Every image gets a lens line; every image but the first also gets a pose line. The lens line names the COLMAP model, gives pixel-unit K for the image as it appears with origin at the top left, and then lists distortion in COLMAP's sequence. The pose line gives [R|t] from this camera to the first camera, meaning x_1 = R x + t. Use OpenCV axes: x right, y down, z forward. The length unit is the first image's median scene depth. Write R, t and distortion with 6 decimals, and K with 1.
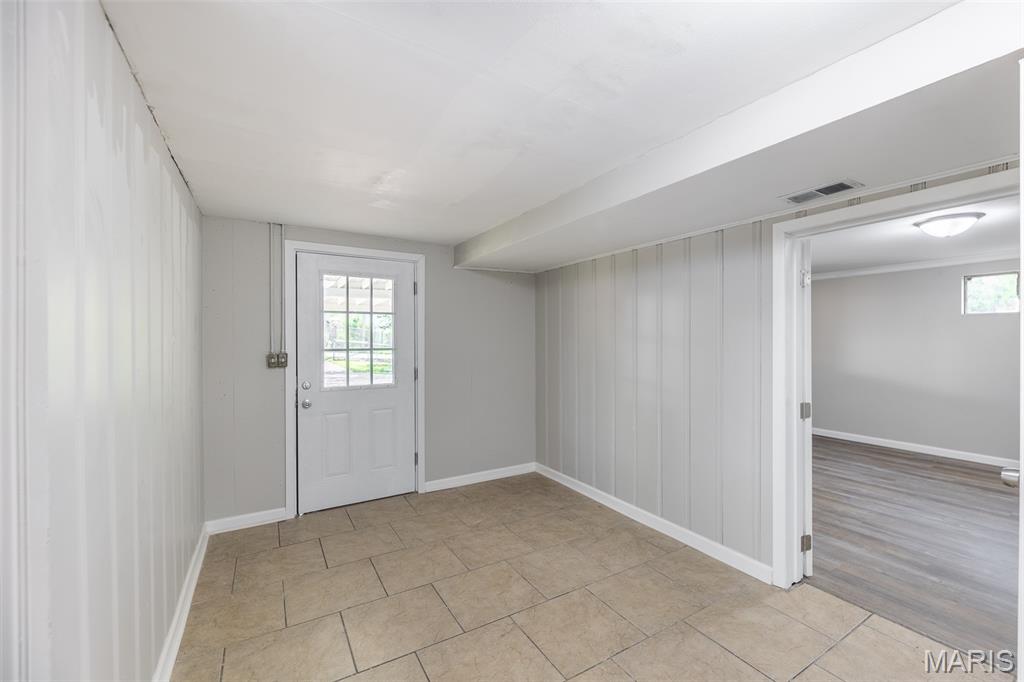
lens RADIAL K [[418.3, 0, 512.9], [0, 418.3, 341.4], [0, 0, 1]] dist [-0.003184, 0.000425]
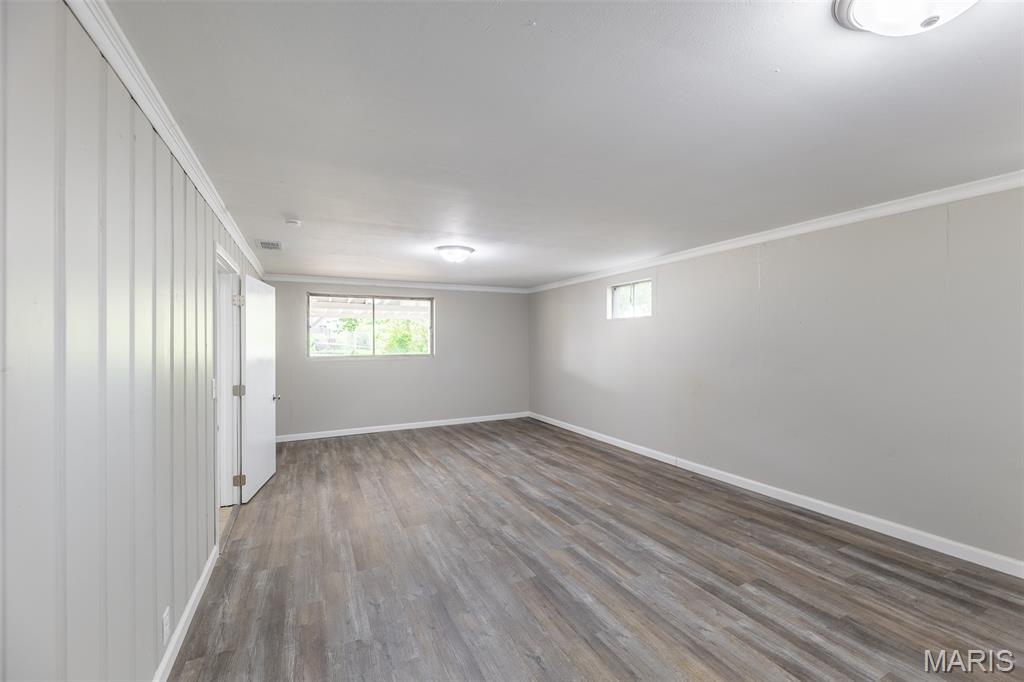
lens RADIAL K [[418.3, 0, 512.2], [0, 418.3, 341.0], [0, 0, 1]] dist [-0.003184, 0.000425]
pose [[0.996632, -0.005000, -0.081848, 1.135161], [0.004336, 0.999956, -0.008280, 0.007878], [0.081885, 0.007898, 0.996610, -0.242727]]
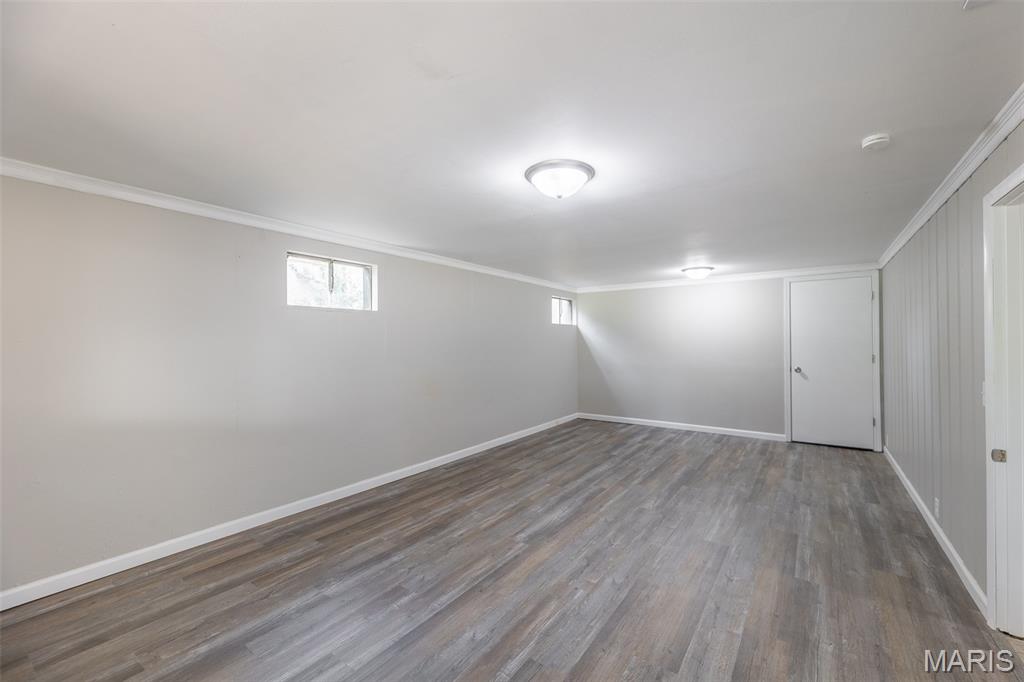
lens RADIAL K [[418.3, 0, 532.0], [0, 418.3, 341.1], [0, 0, 1]] dist [-0.003184, 0.000425]
pose [[-0.426041, 0.008974, 0.904659, 0.350460], [0.014680, 0.999888, -0.003005, 0.003870], [-0.904585, 0.012000, -0.426125, 1.155227]]
